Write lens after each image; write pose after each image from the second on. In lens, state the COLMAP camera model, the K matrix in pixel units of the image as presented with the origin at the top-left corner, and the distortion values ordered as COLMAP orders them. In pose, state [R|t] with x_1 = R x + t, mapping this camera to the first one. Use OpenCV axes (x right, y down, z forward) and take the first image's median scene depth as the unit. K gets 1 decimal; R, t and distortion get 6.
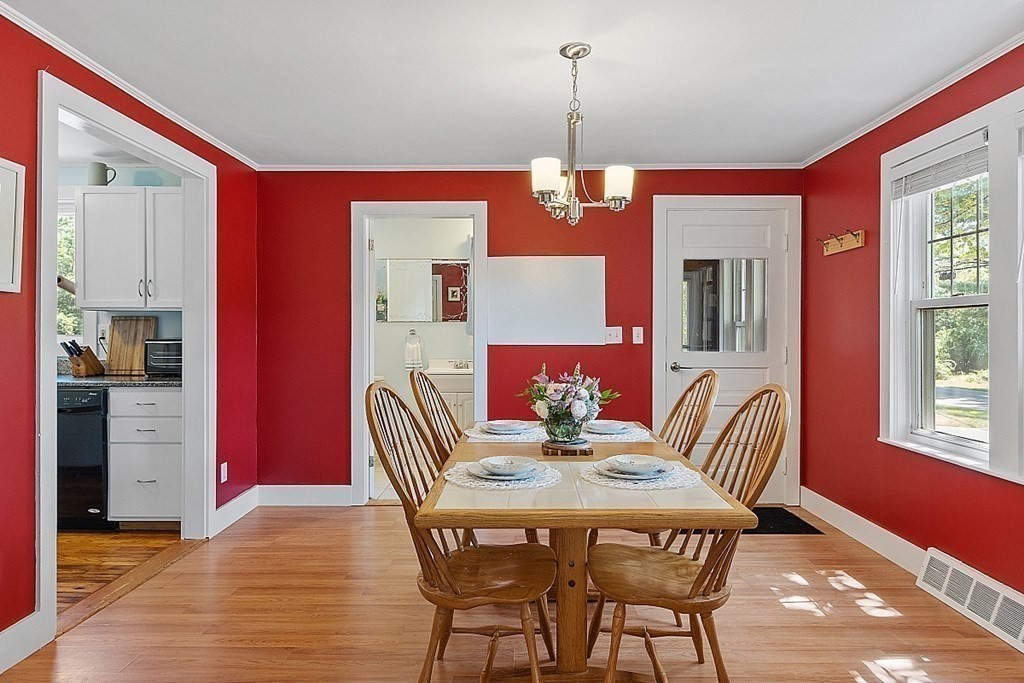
lens RADIAL K [[631.6, 0, 508.6], [0, 631.6, 335.1], [0, 0, 1]] dist [0.003082, -0.000918]
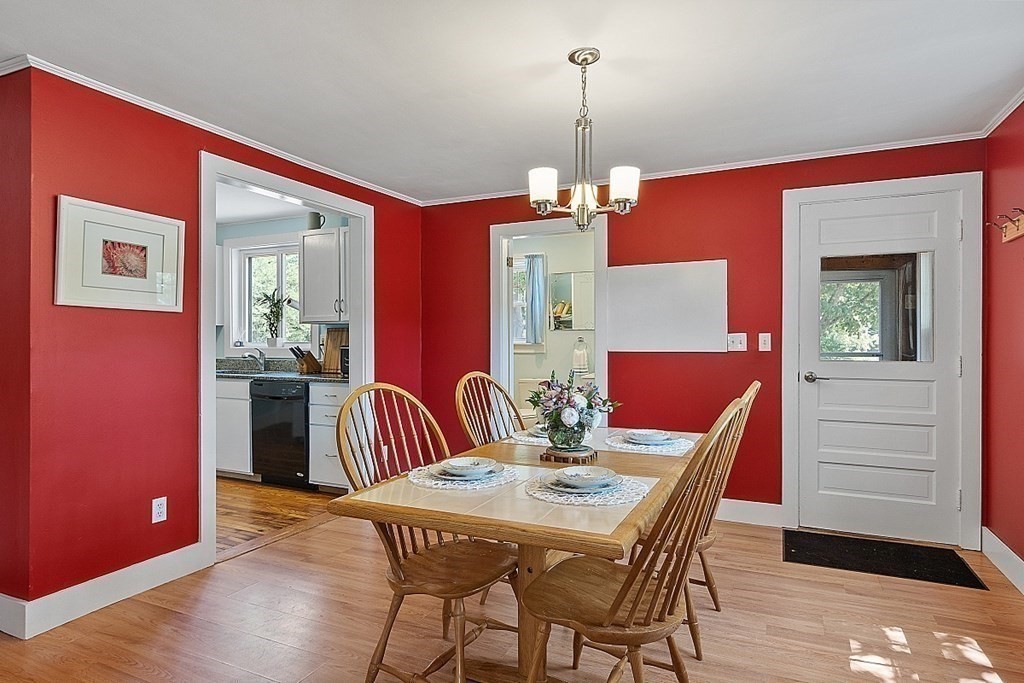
lens RADIAL K [[573.0, 0, 512.0], [0, 573.0, 341.5], [0, 0, 1]] dist [0.000732, -0.000250]
pose [[0.911094, -0.001428, -0.412196, 0.244152], [0.000965, 0.999999, -0.001331, -0.000051], [0.412198, 0.000815, 0.911094, 0.085541]]
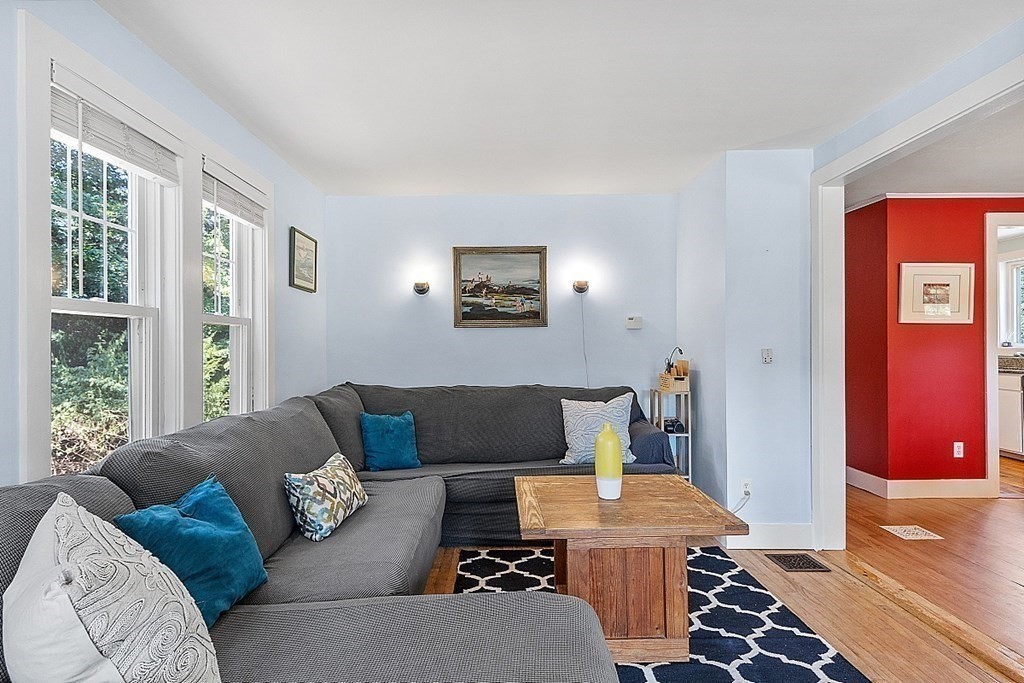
lens RADIAL K [[573.0, 0, 512.0], [0, 573.0, 341.5], [0, 0, 1]] dist [0.000732, -0.000250]
pose [[0.008719, -0.005317, -0.999948, 0.668637], [0.004811, 0.999975, -0.005275, -0.002121], [0.999950, -0.004765, 0.008744, -0.331329]]
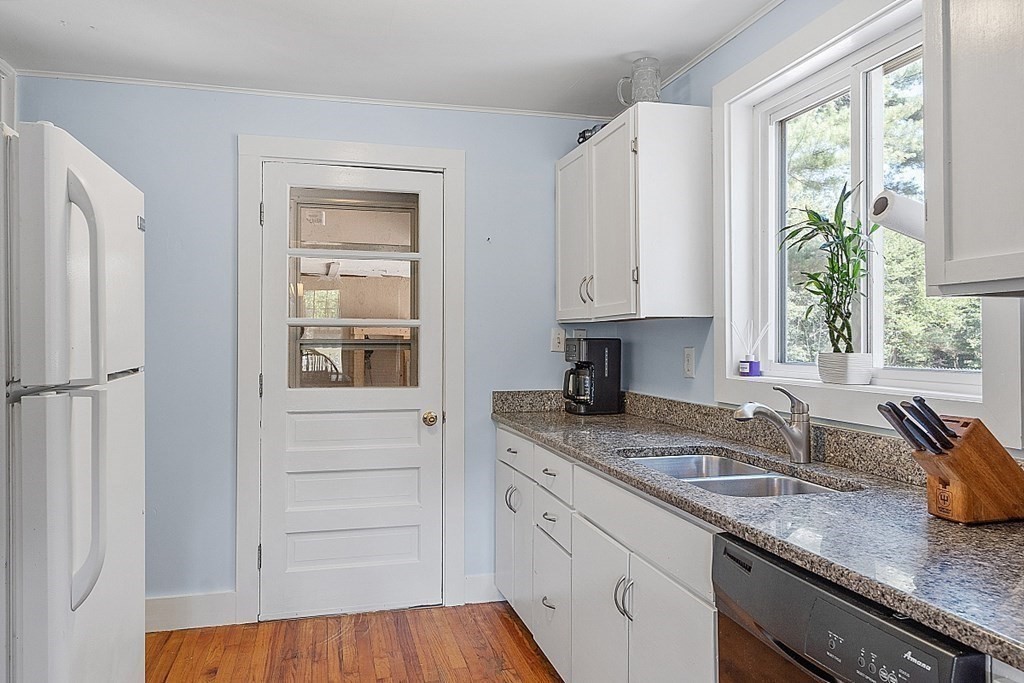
lens RADIAL K [[723.2, 0, 512.0], [0, 723.2, 341.5], [0, 0, 1]] dist [-0.042239, 0.000291]
pose [[0.266061, 0.001121, -0.963956, -0.447602], [-0.010134, 0.999947, -0.001634, -0.018129], [0.963903, 0.010204, 0.266058, 0.777880]]
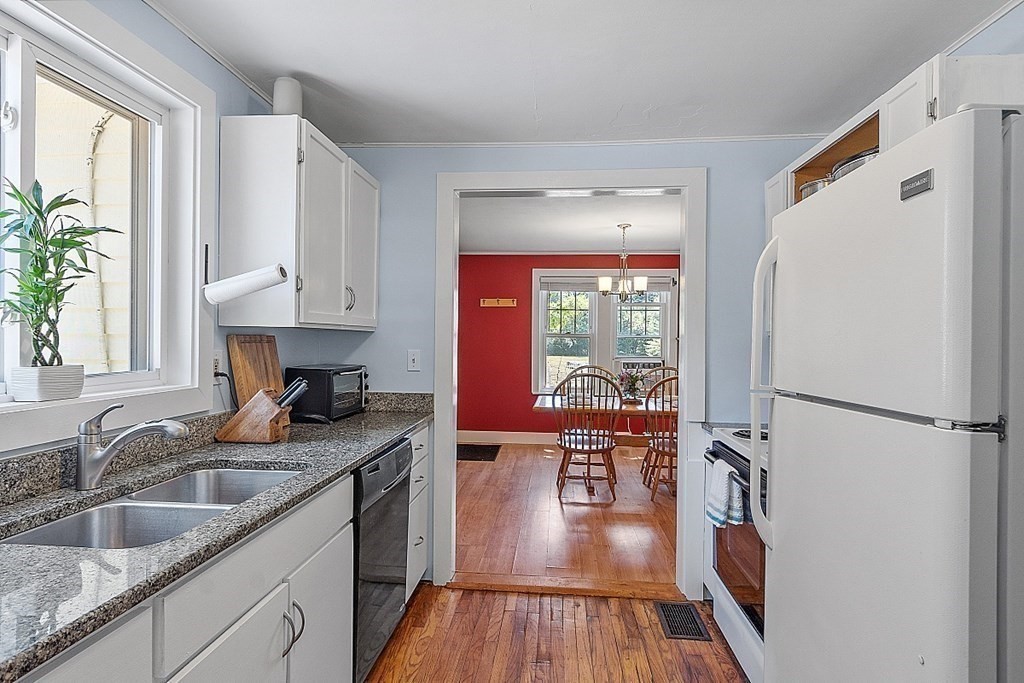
lens RADIAL K [[521.8, 0, 510.6], [0, 521.8, 344.6], [0, 0, 1]] dist [-0.001825, -0.000283]
pose [[0.090680, -0.011395, 0.995815, -1.145374], [-0.007521, 0.999898, 0.012127, -0.029344], [-0.995852, -0.008589, 0.090585, 0.803529]]
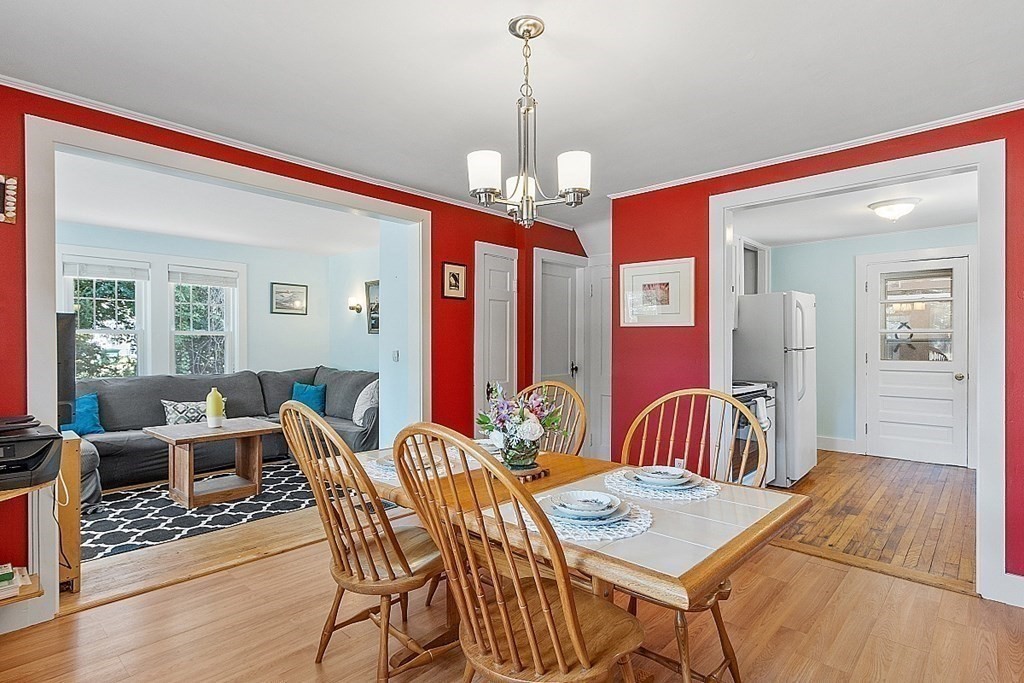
lens RADIAL K [[521.8, 0, 510.6], [0, 521.8, 344.6], [0, 0, 1]] dist [-0.001825, -0.000283]
pose [[-0.673031, 0.002048, -0.739612, 0.430048], [-0.001406, 0.999991, 0.004049, -0.009763], [0.739613, 0.003765, -0.673022, 0.965068]]
